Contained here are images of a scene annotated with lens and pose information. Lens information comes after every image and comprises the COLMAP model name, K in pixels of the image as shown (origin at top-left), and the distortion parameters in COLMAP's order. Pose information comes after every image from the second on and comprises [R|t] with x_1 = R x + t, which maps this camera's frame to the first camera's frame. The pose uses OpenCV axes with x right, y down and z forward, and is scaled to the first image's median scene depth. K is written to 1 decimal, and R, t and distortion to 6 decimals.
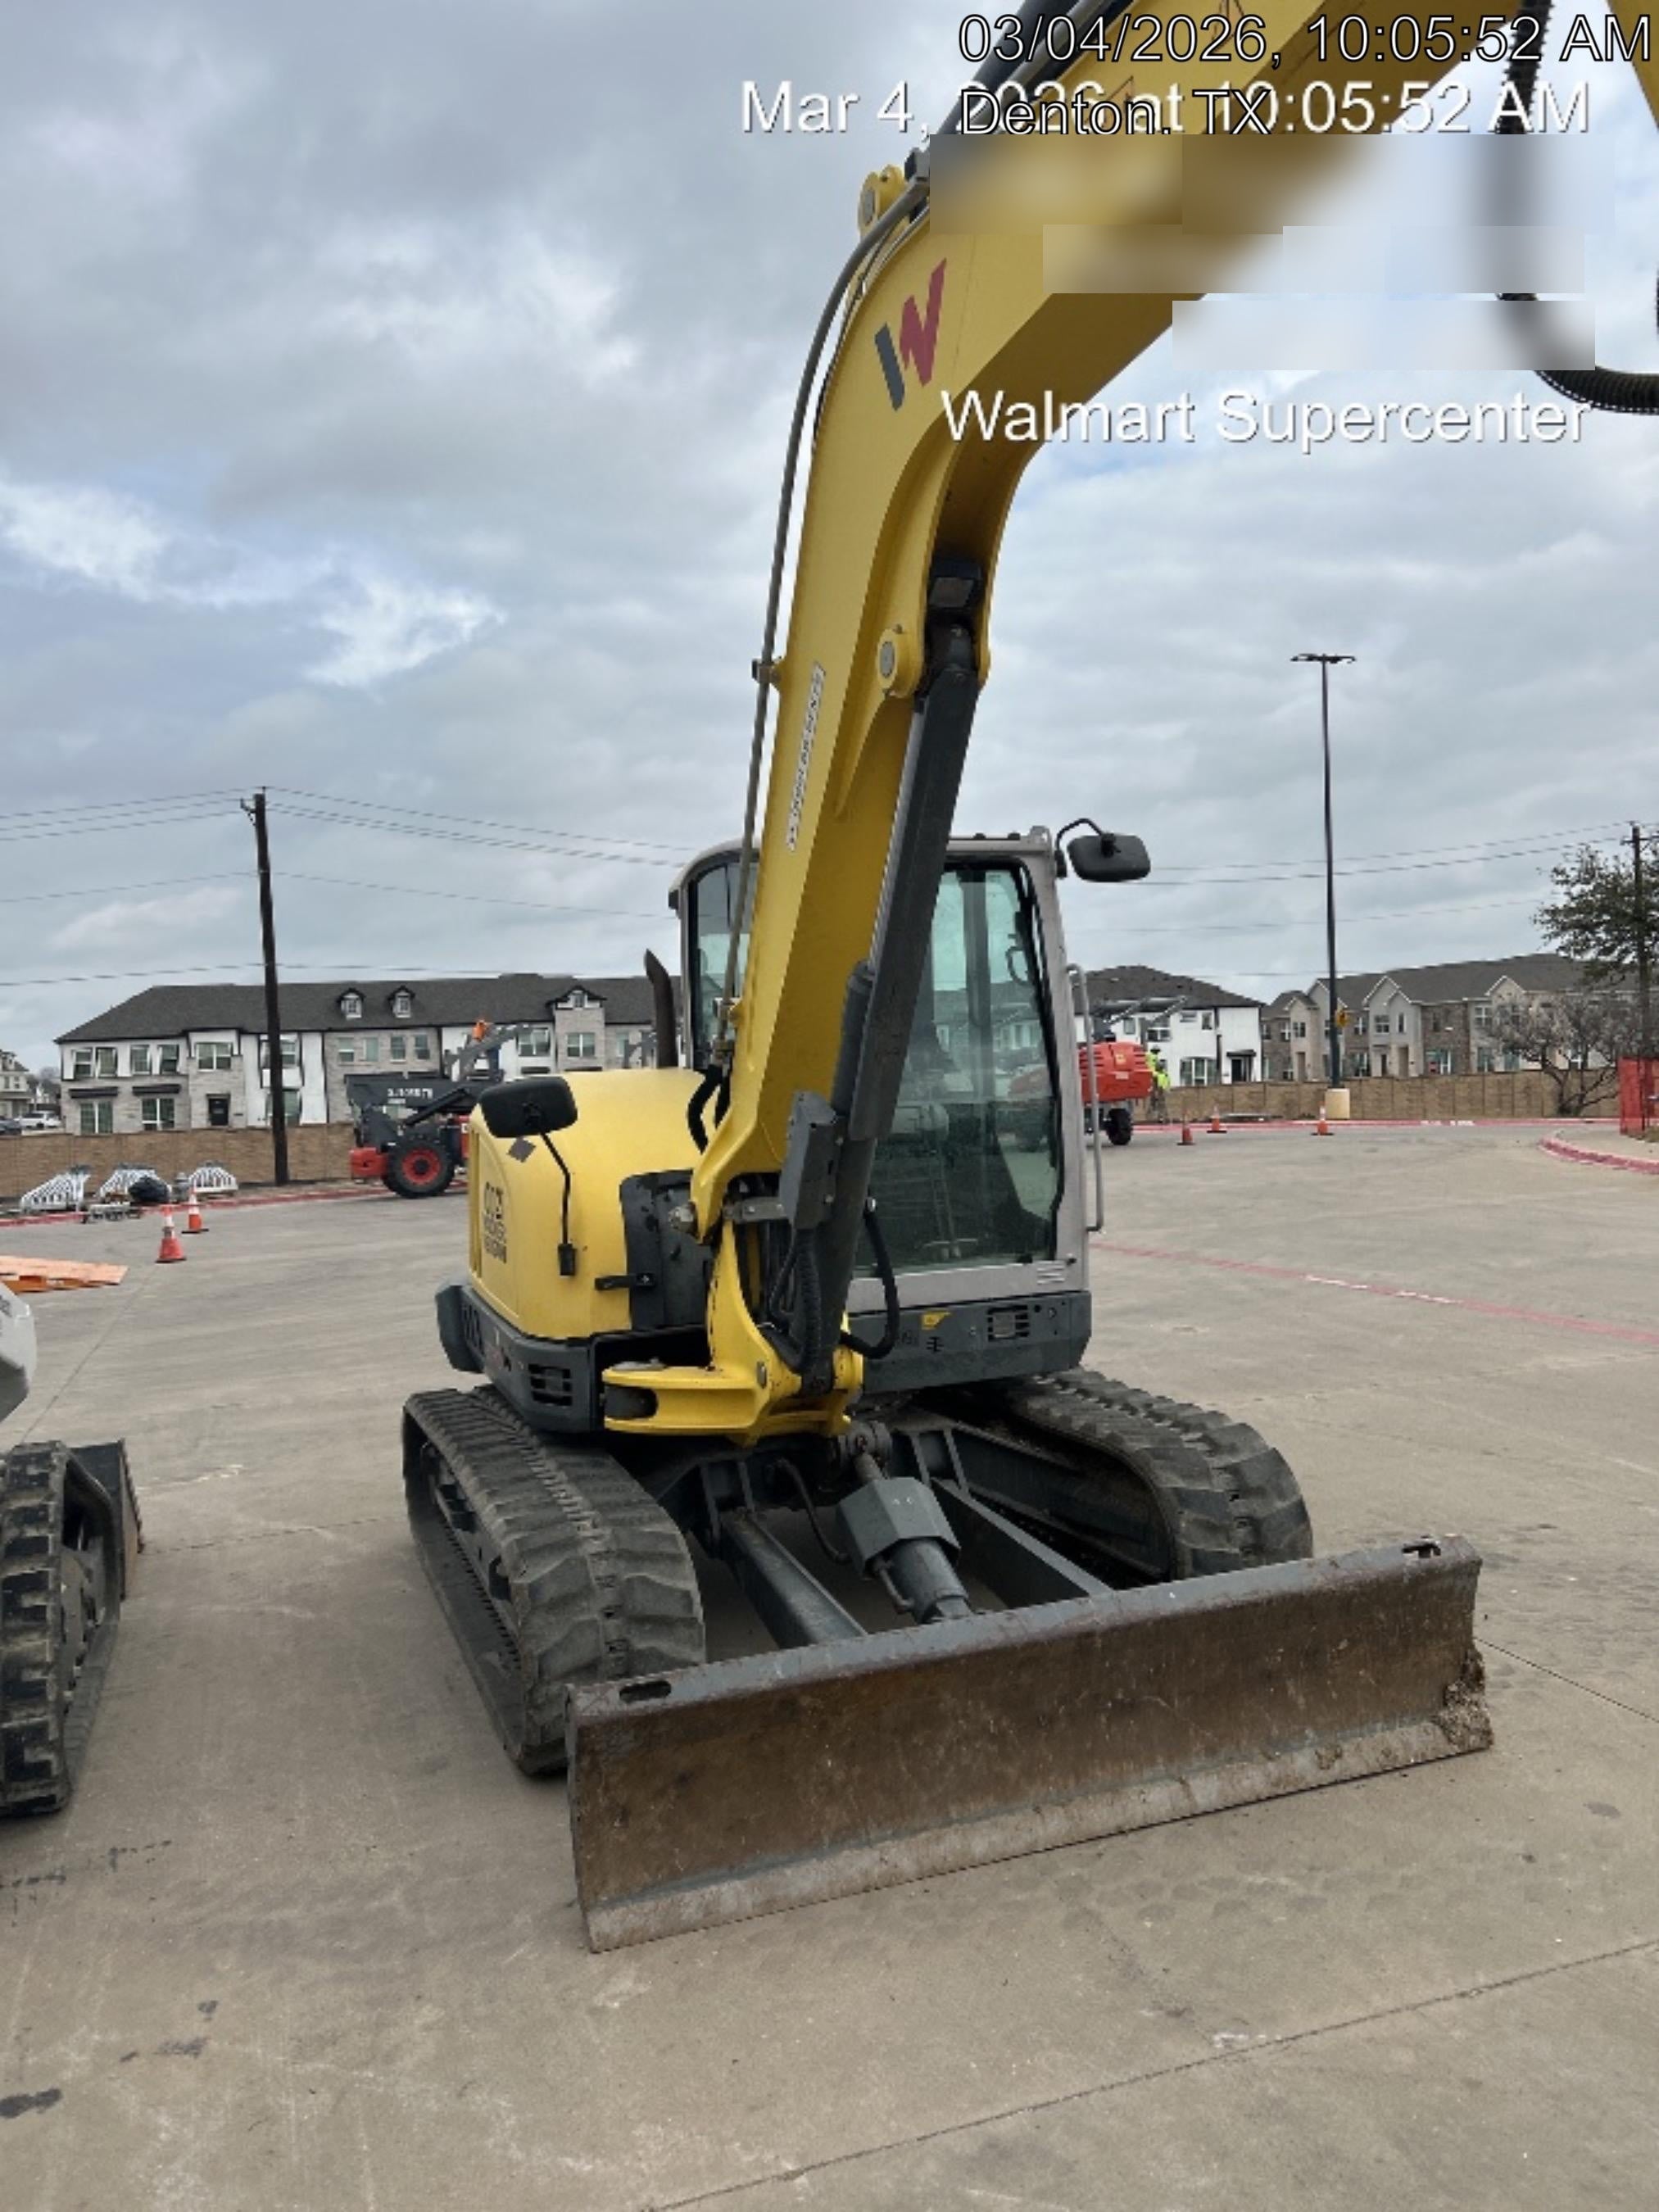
lens RADIAL K [[1685.1, 0, 824.1], [0, 1685.1, 1097.2], [0, 0, 1]] dist [0.028190, -0.030550]
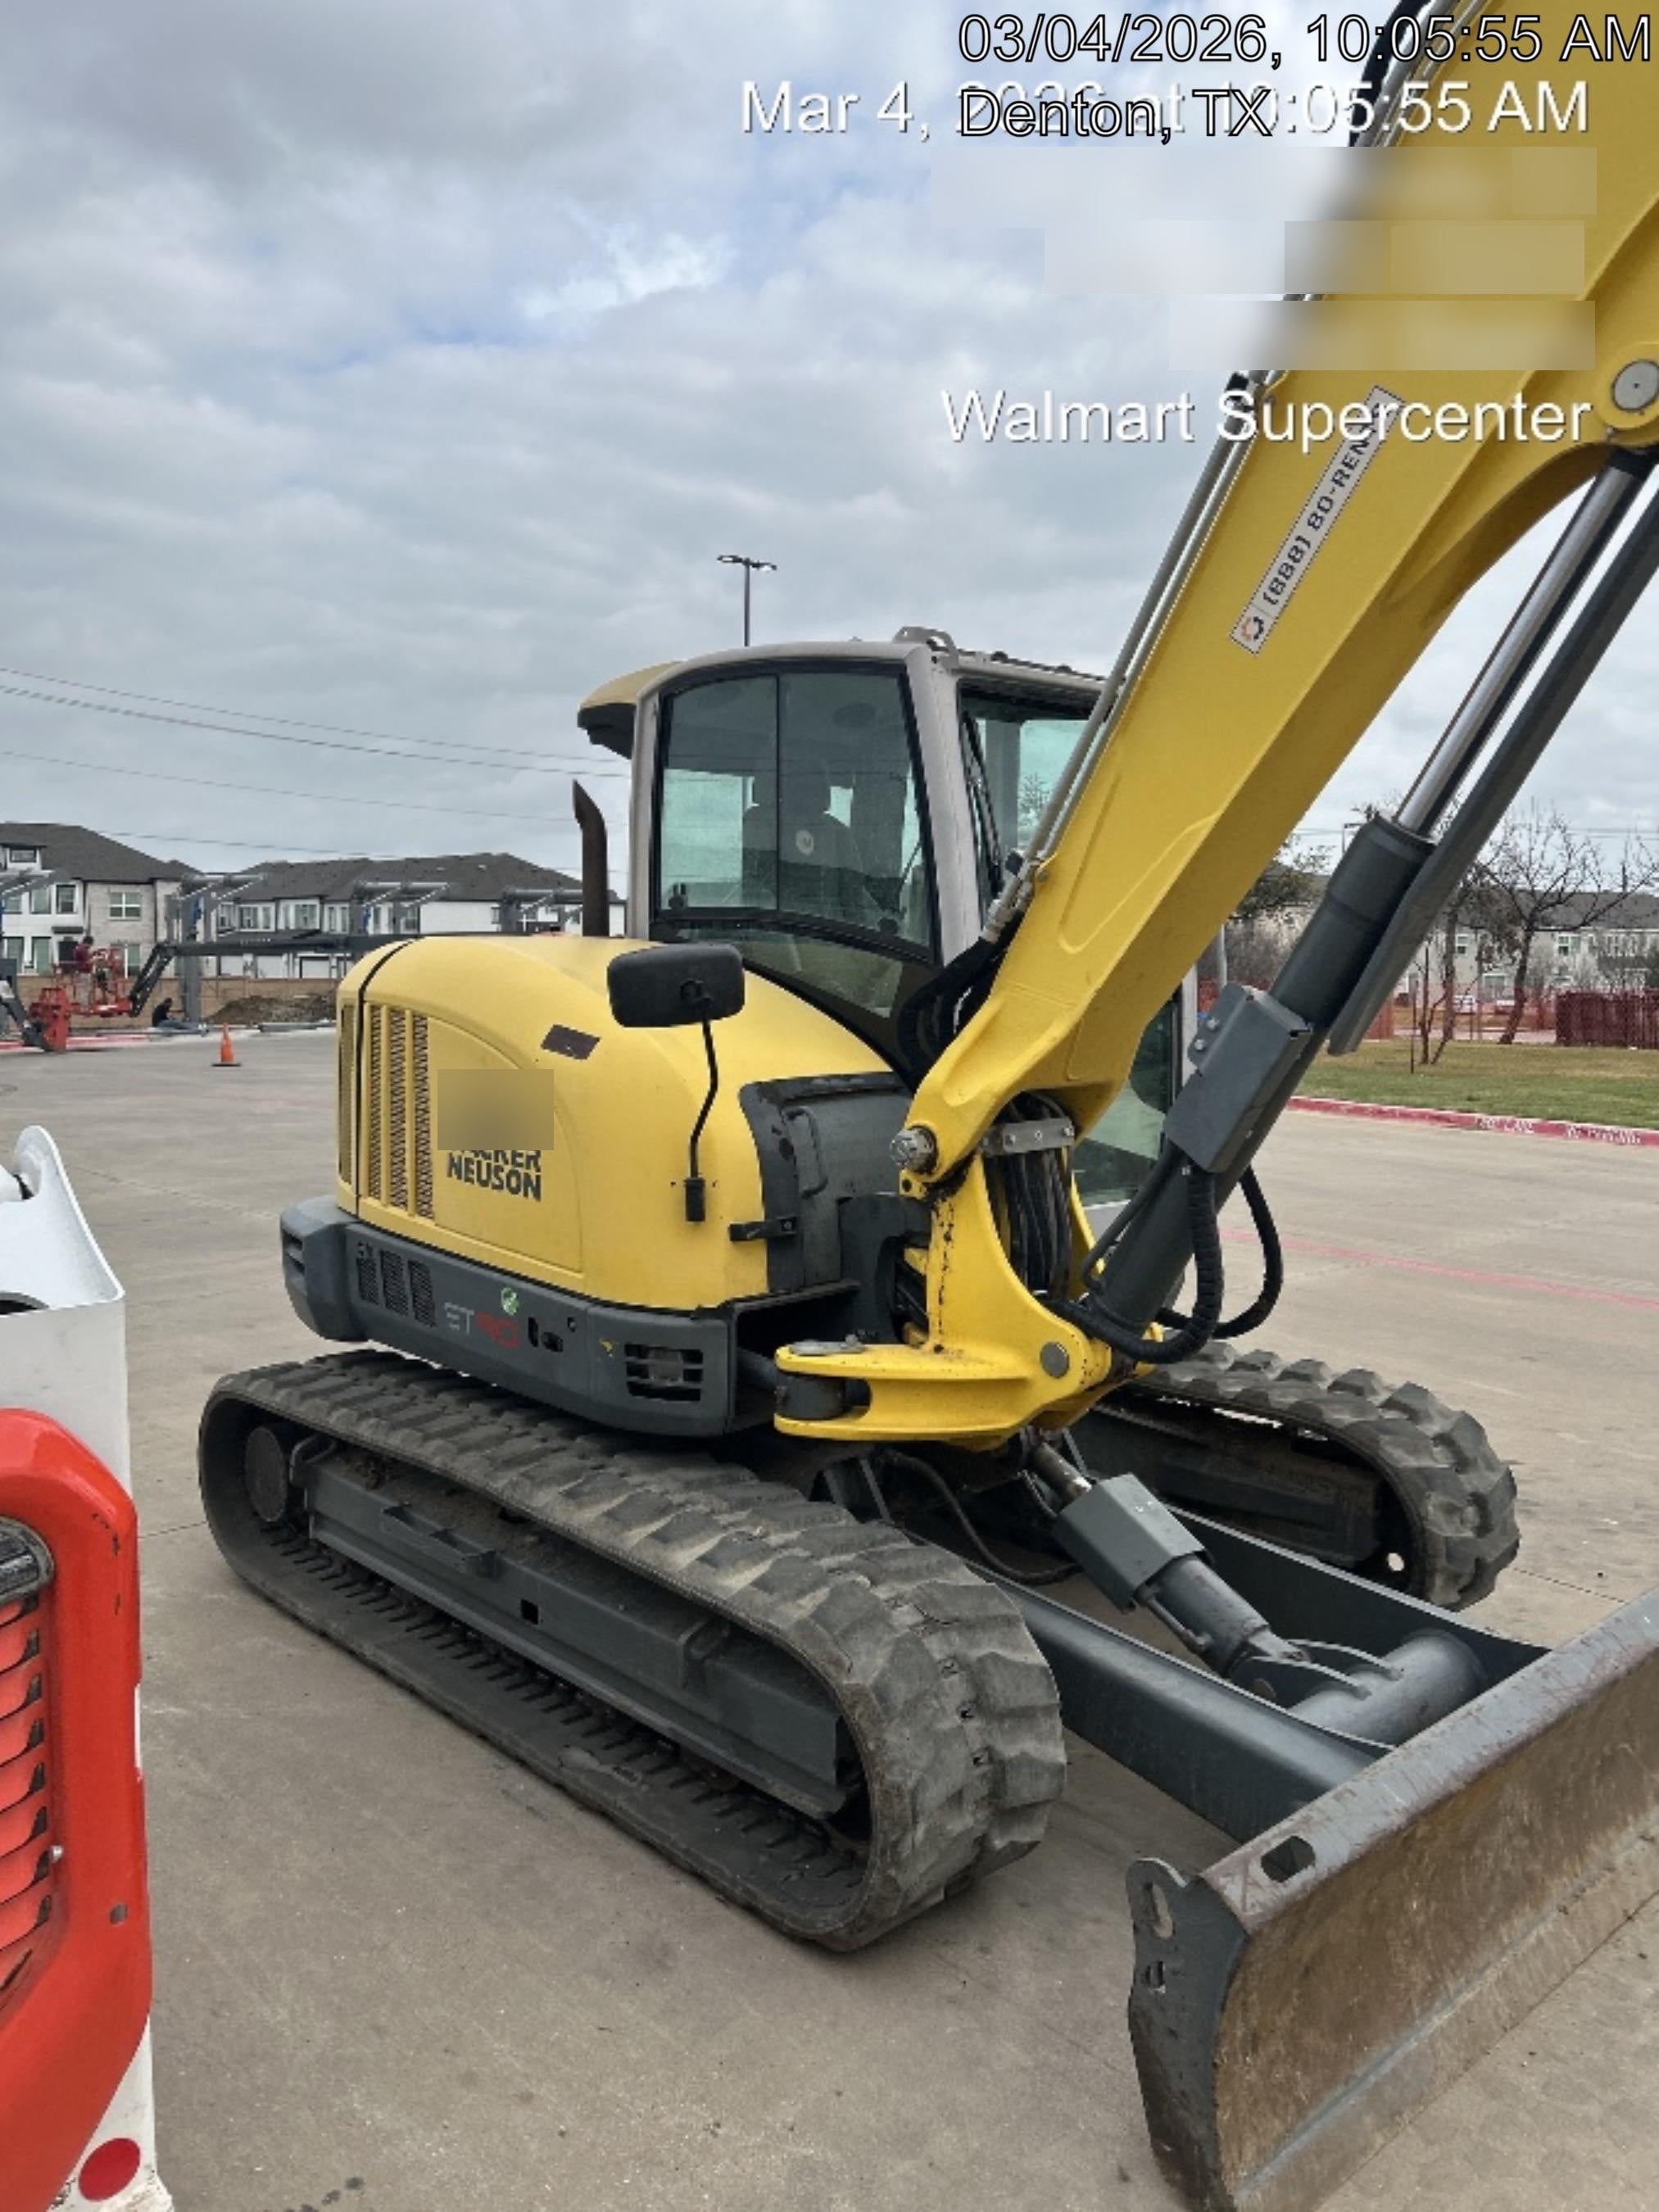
lens RADIAL K [[1685.1, 0, 866.5], [0, 1685.1, 1071.9], [0, 0, 1]] dist [0.028190, -0.030550]
pose [[0.916482, 0.029759, 0.398967, -0.385556], [-0.049317, 0.998028, 0.038845, 0.010772], [-0.397024, -0.055276, 0.916142, 0.324571]]
